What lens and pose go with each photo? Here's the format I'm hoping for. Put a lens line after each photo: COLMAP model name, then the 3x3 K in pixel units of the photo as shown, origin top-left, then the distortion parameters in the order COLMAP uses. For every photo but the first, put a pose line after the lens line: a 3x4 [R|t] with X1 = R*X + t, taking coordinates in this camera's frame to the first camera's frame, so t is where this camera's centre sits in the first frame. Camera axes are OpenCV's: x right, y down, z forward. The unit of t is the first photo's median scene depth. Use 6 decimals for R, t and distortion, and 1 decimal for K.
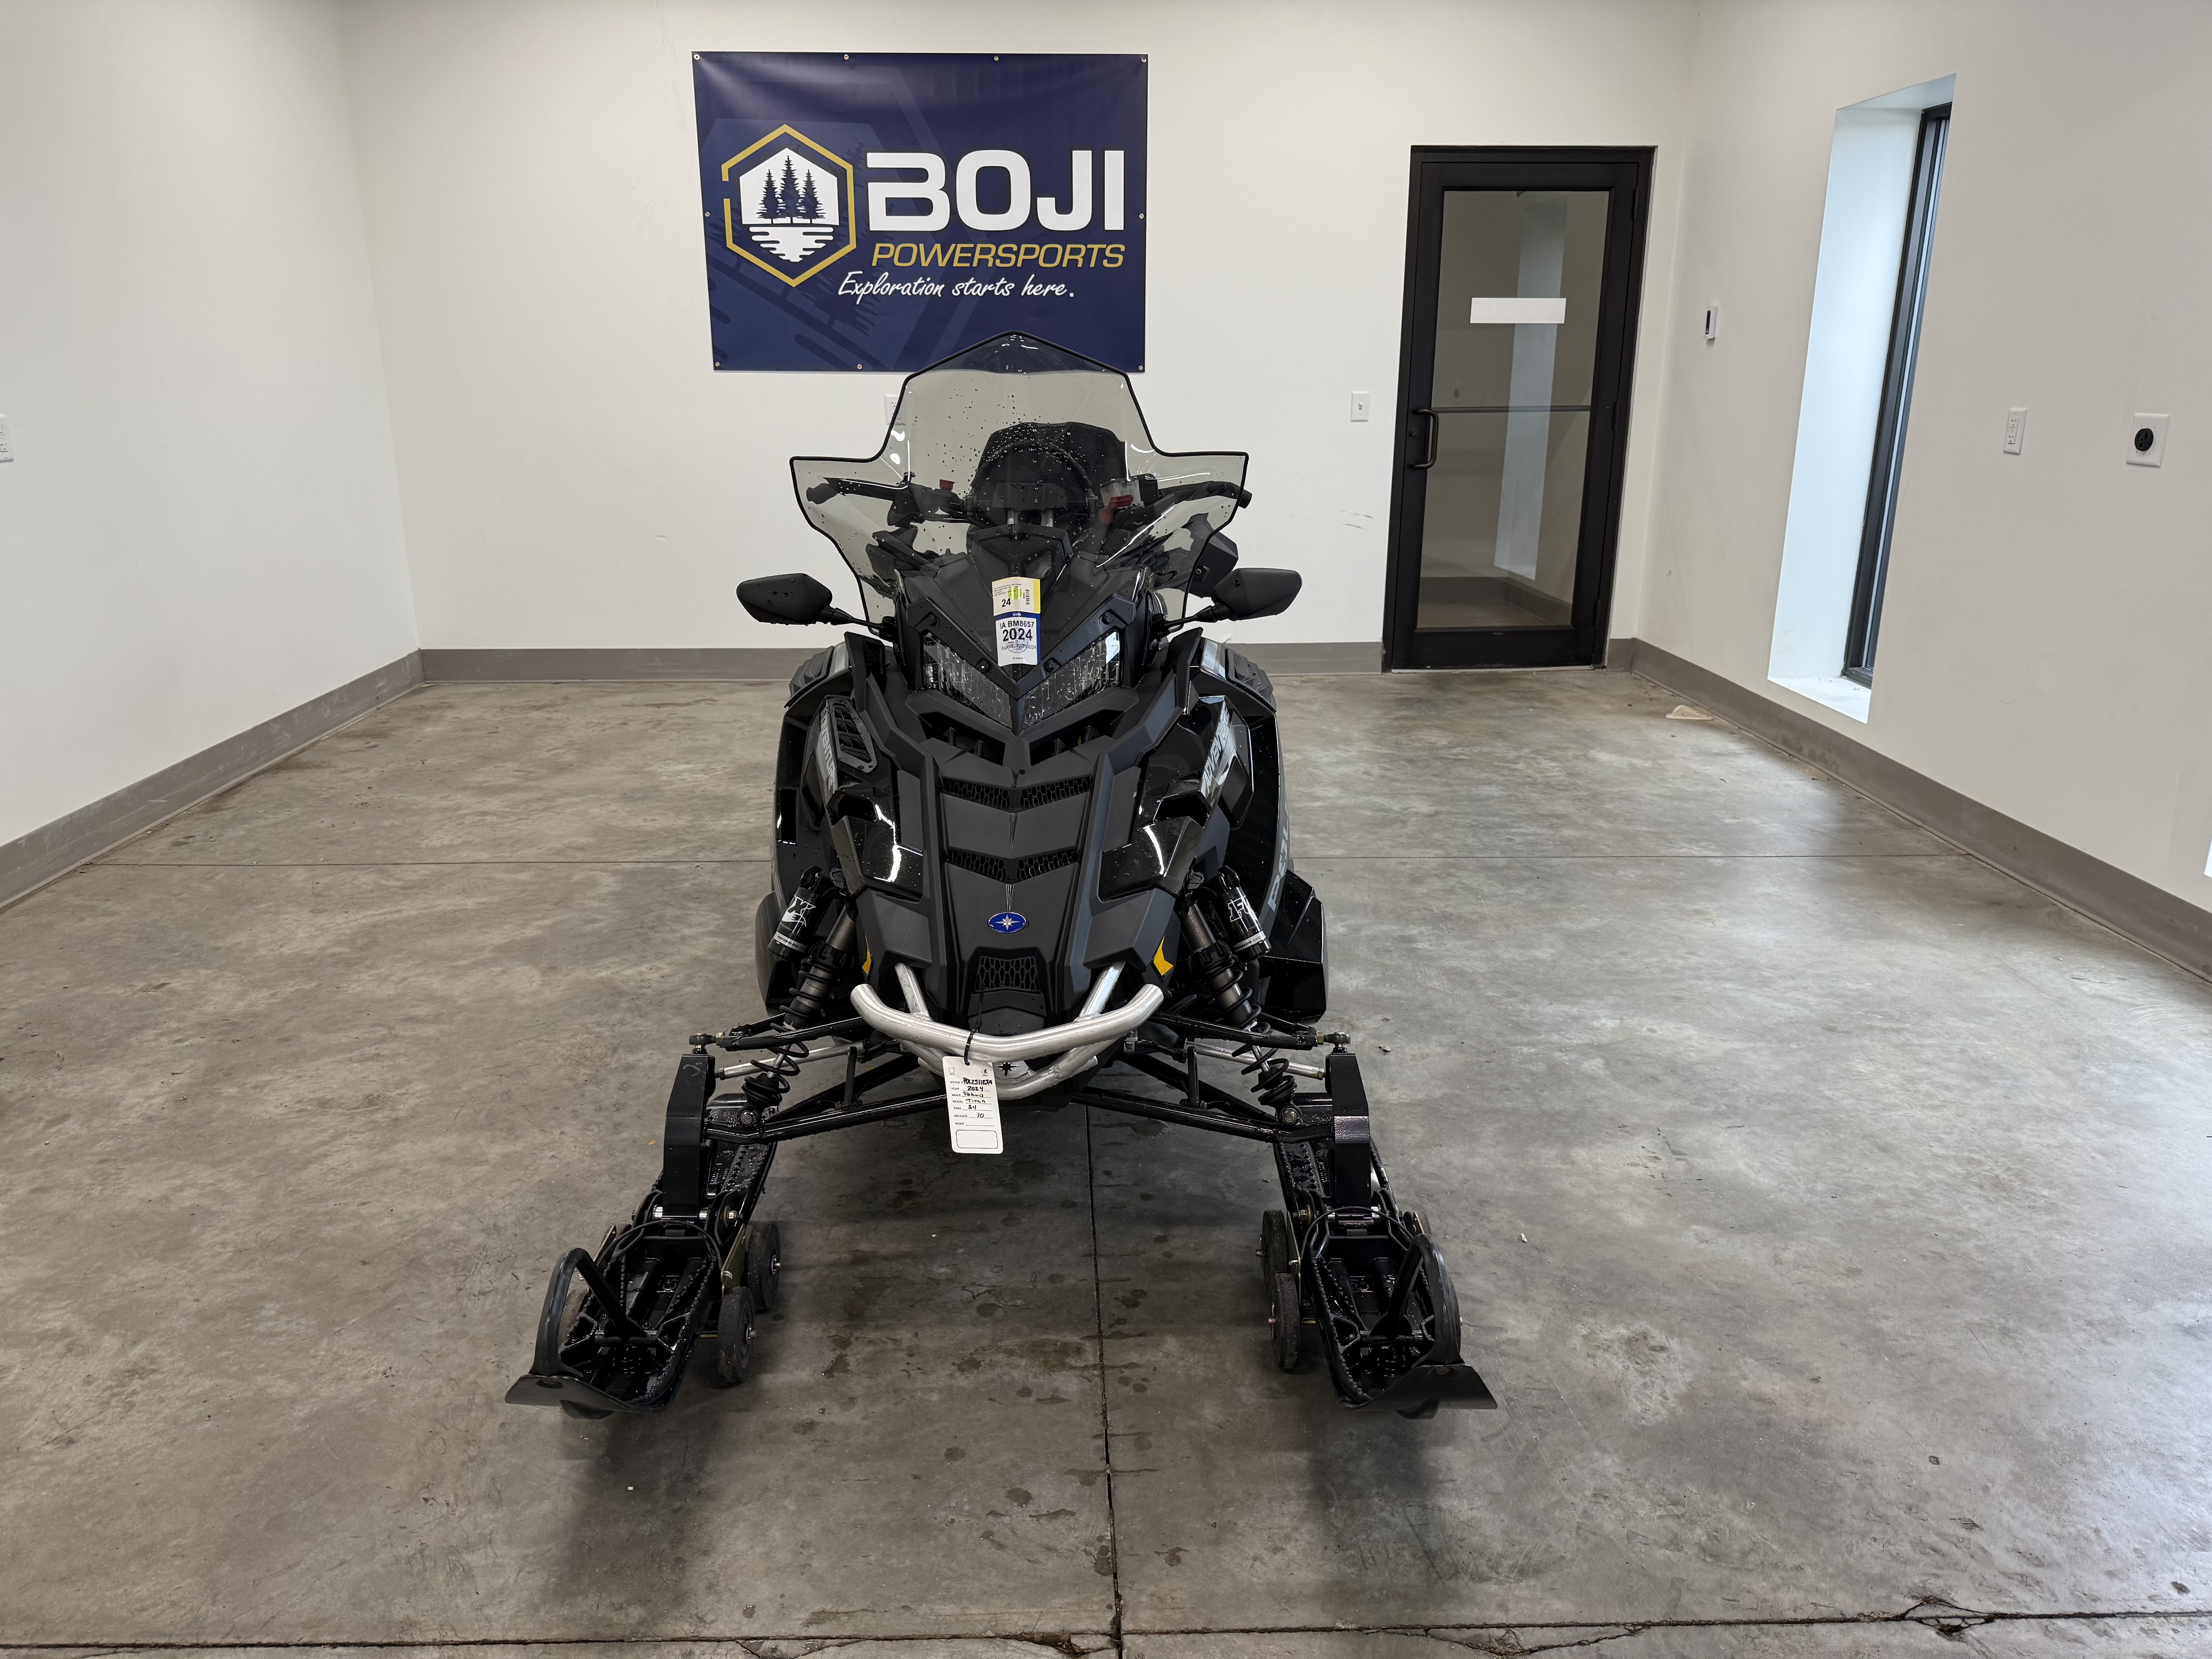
lens RADIAL K [[1567.7, 0, 1098.4], [0, 1567.7, 836.6], [0, 0, 1]] dist [0.034542, -0.038929]
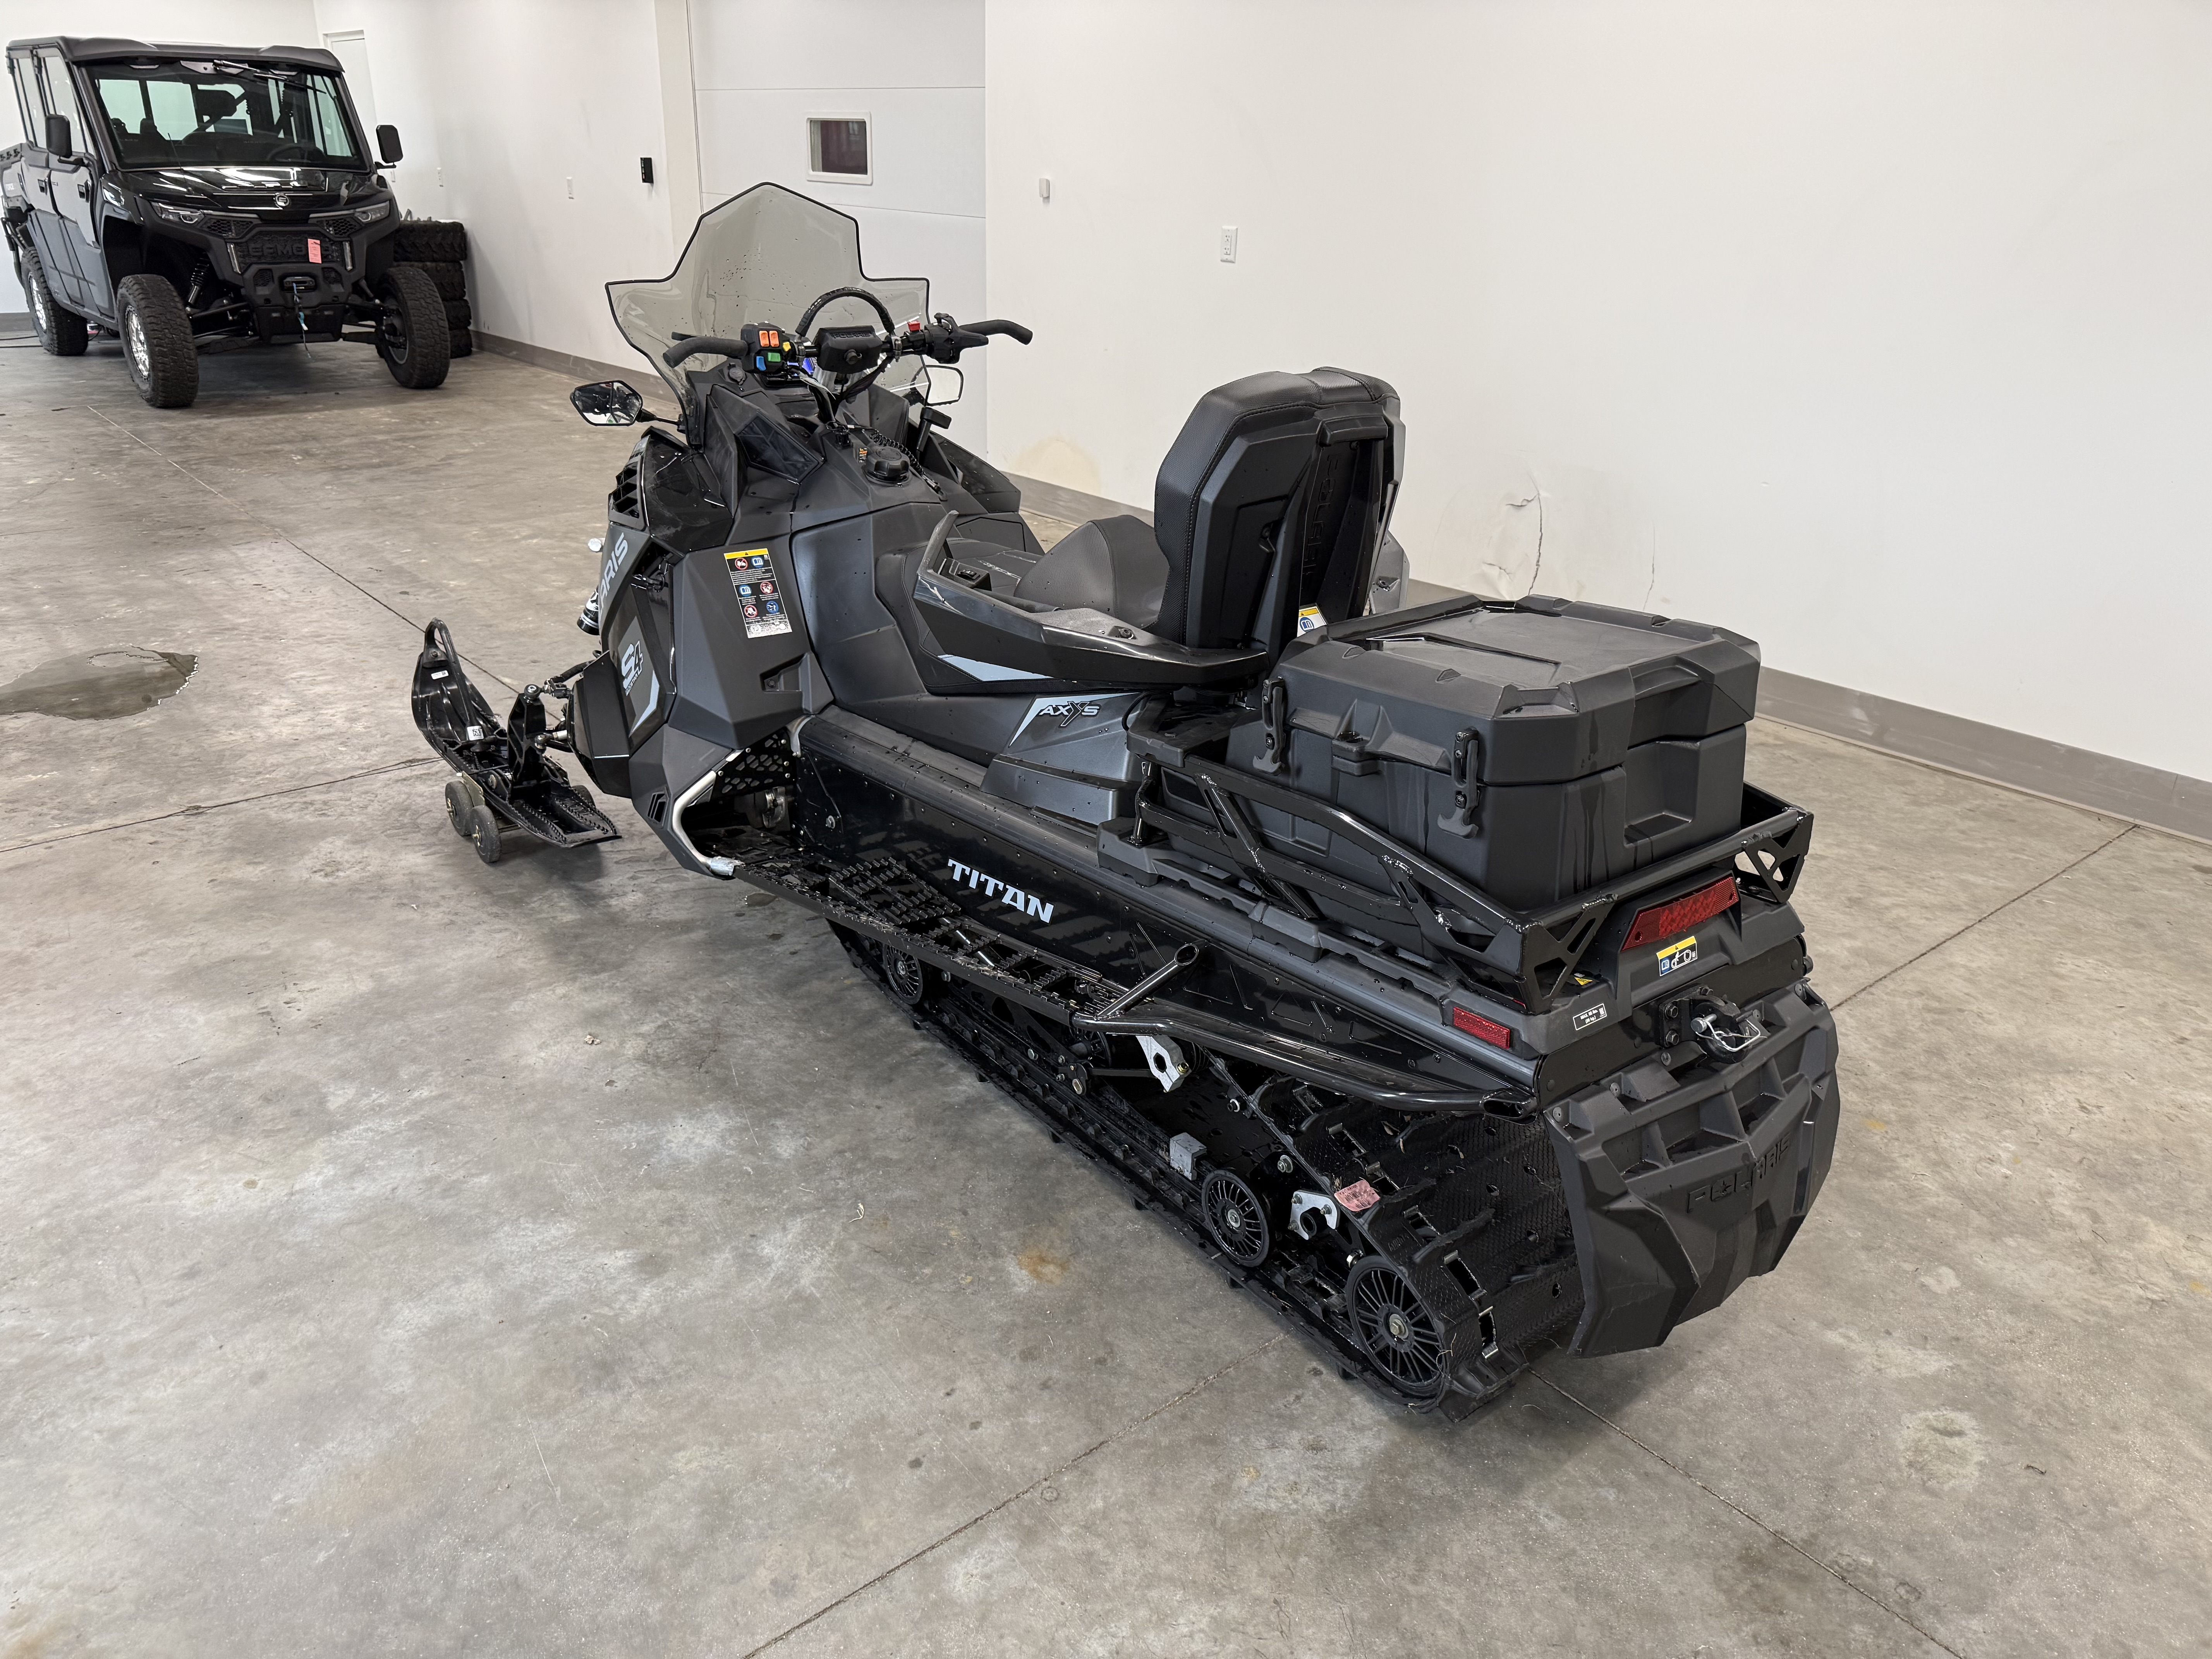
lens RADIAL K [[1567.7, 0, 1098.4], [0, 1567.7, 836.6], [0, 0, 1]] dist [0.034542, -0.038929]
pose [[-0.791963, 0.231326, -0.565051, 0.355528], [-0.195532, 0.780620, 0.593632, -0.435755], [0.578413, 0.580620, -0.572991, 1.326518]]
